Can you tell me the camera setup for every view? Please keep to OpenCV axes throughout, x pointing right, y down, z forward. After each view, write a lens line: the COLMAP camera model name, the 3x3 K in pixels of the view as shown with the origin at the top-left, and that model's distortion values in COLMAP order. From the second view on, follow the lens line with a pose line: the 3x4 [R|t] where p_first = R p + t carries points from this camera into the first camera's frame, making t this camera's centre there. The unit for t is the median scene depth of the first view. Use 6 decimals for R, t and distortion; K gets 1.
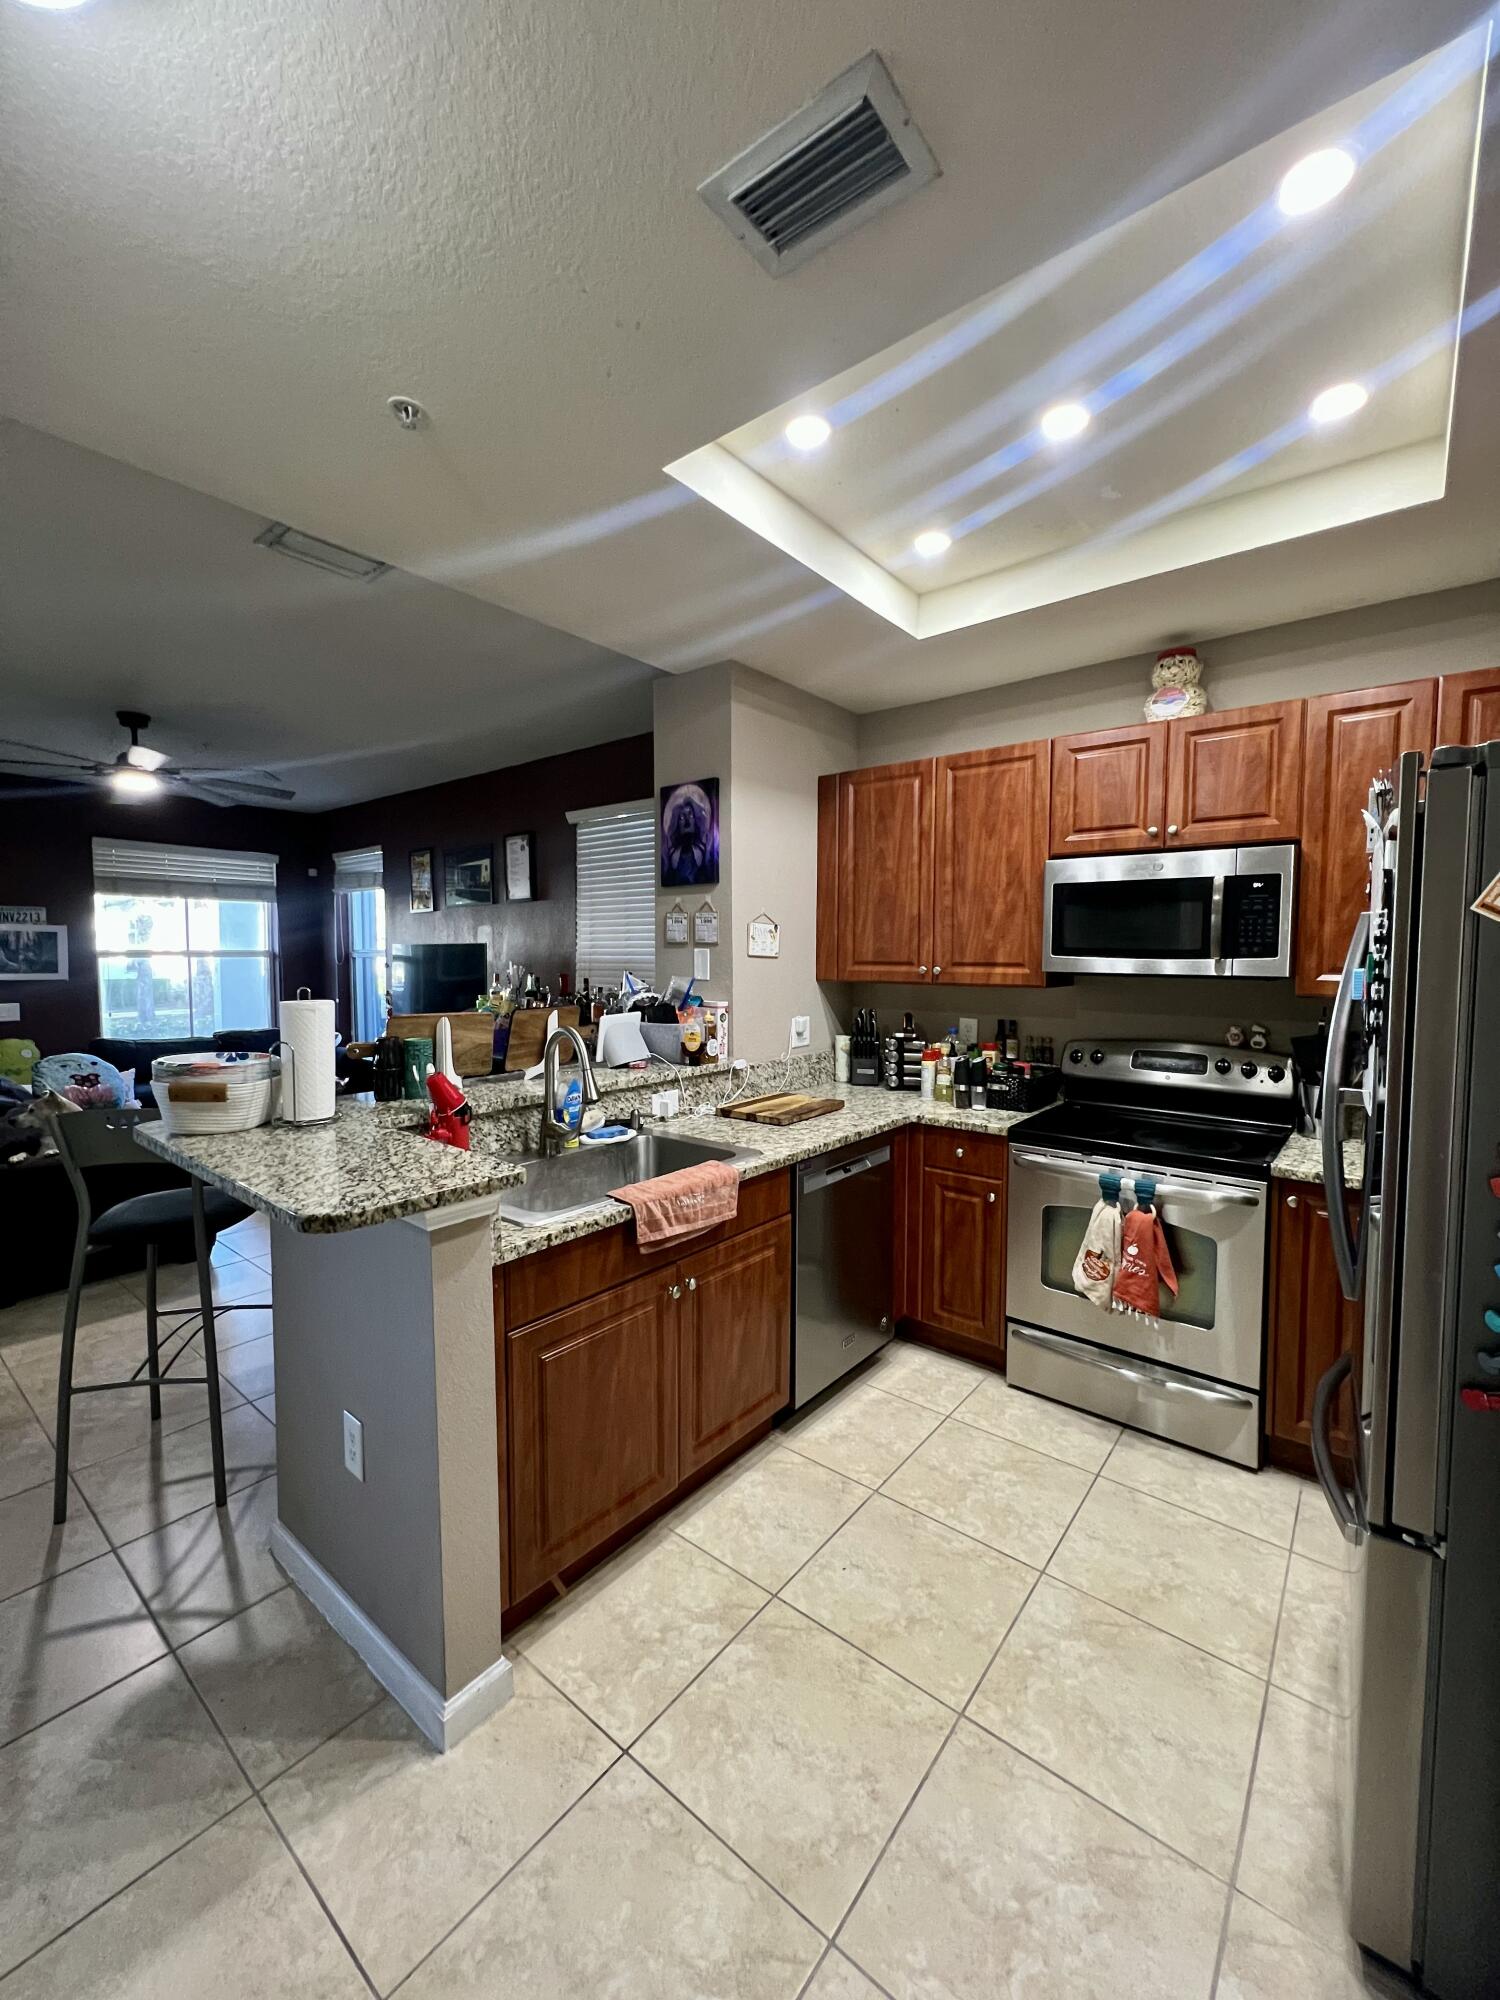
lens RADIAL K [[798.0, 0, 754.9], [0, 798.0, 994.7], [0, 0, 1]] dist [-0.000421, 0.000632]
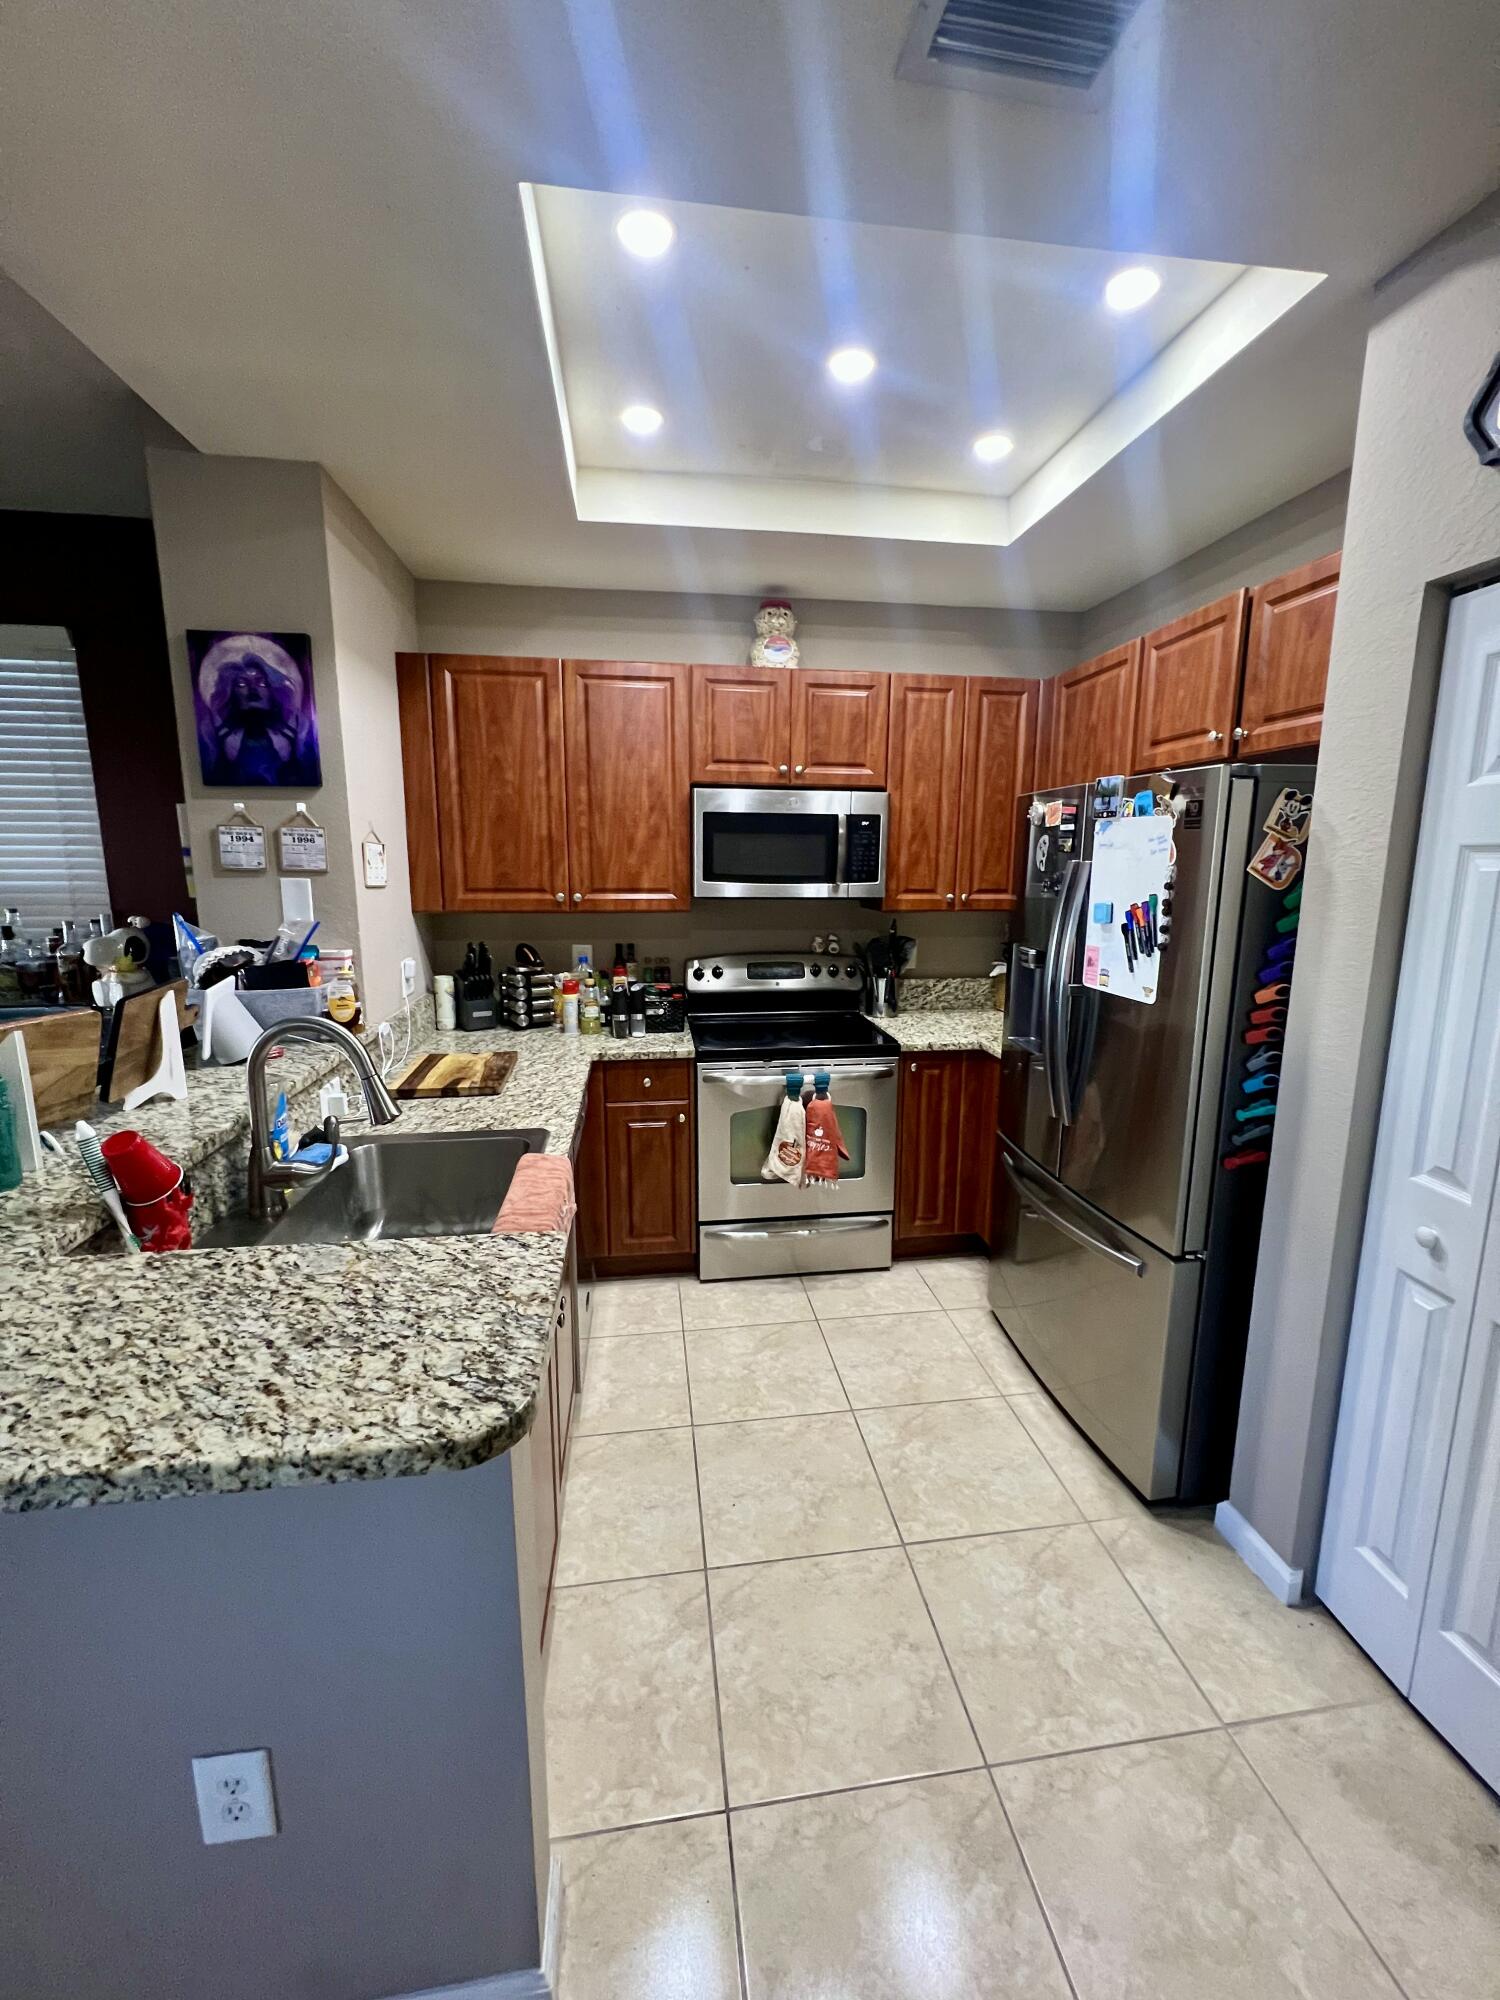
lens RADIAL K [[798.0, 0, 754.9], [0, 798.0, 994.7], [0, 0, 1]] dist [-0.000421, 0.000632]
pose [[0.681175, -0.123834, 0.721571, -0.355015], [0.035915, 0.990057, 0.136006, -0.041398], [-0.731239, -0.066729, 0.678850, 0.226855]]
